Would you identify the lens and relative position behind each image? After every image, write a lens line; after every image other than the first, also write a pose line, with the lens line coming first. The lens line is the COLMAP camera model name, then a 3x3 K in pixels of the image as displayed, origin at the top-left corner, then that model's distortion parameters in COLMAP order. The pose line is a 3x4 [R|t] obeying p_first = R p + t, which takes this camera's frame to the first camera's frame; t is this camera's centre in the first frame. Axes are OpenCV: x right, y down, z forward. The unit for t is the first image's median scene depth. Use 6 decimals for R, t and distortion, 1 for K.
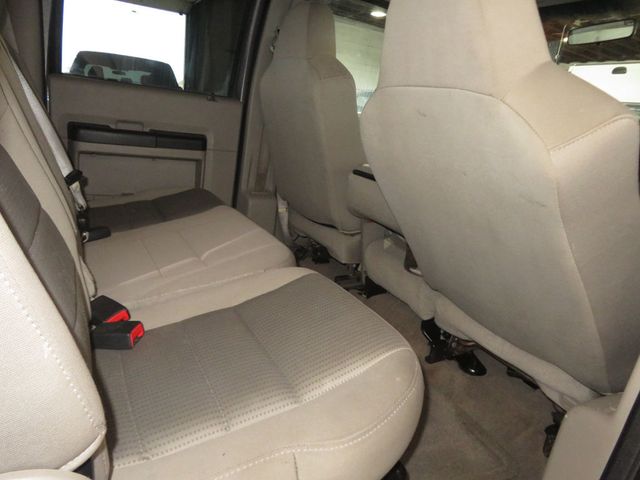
lens RADIAL K [[480.9, 0, 324.7], [0, 480.9, 239.9], [0, 0, 1]] dist [0.006615, 0.005157]
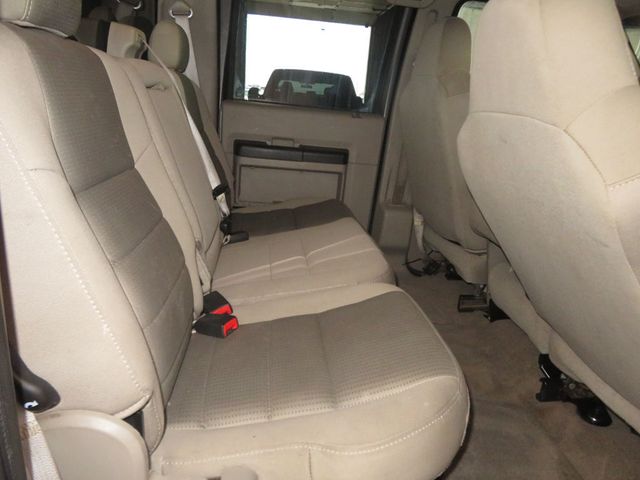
lens RADIAL K [[480.9, 0, 309.7], [0, 480.9, 242.3], [0, 0, 1]] dist [0.006615, 0.005157]
pose [[0.925288, 0.068351, -0.373055, 0.129317], [-0.071183, 0.997444, 0.006195, -0.020230], [0.372525, 0.020823, 0.927788, -0.024990]]
